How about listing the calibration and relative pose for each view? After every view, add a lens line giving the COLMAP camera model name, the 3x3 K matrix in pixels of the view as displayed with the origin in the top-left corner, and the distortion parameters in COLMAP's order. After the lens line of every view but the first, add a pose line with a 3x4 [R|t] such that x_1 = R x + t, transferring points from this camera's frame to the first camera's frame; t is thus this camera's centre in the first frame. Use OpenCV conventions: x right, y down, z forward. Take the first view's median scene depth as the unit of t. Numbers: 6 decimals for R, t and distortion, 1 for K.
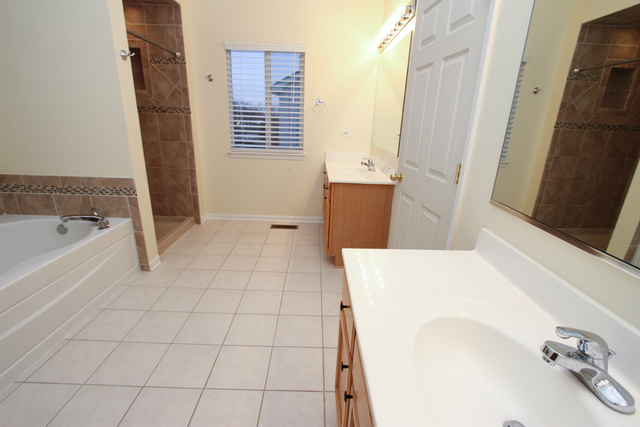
lens RADIAL K [[299.5, 0, 318.3], [0, 299.5, 224.6], [0, 0, 1]] dist [-0.000220, 0.000340]
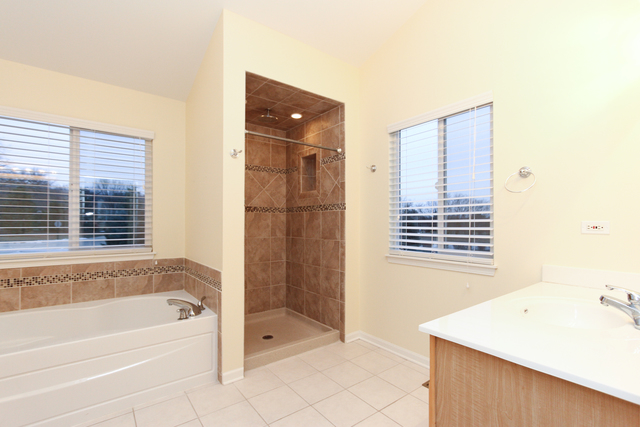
lens RADIAL K [[299.5, 0, 318.3], [0, 299.5, 224.6], [0, 0, 1]] dist [-0.000220, 0.000340]
pose [[0.593251, -0.029725, -0.804469, 0.224250], [-0.247337, 0.944251, -0.217288, -0.117860], [0.766080, 0.327881, 0.552825, 0.467585]]
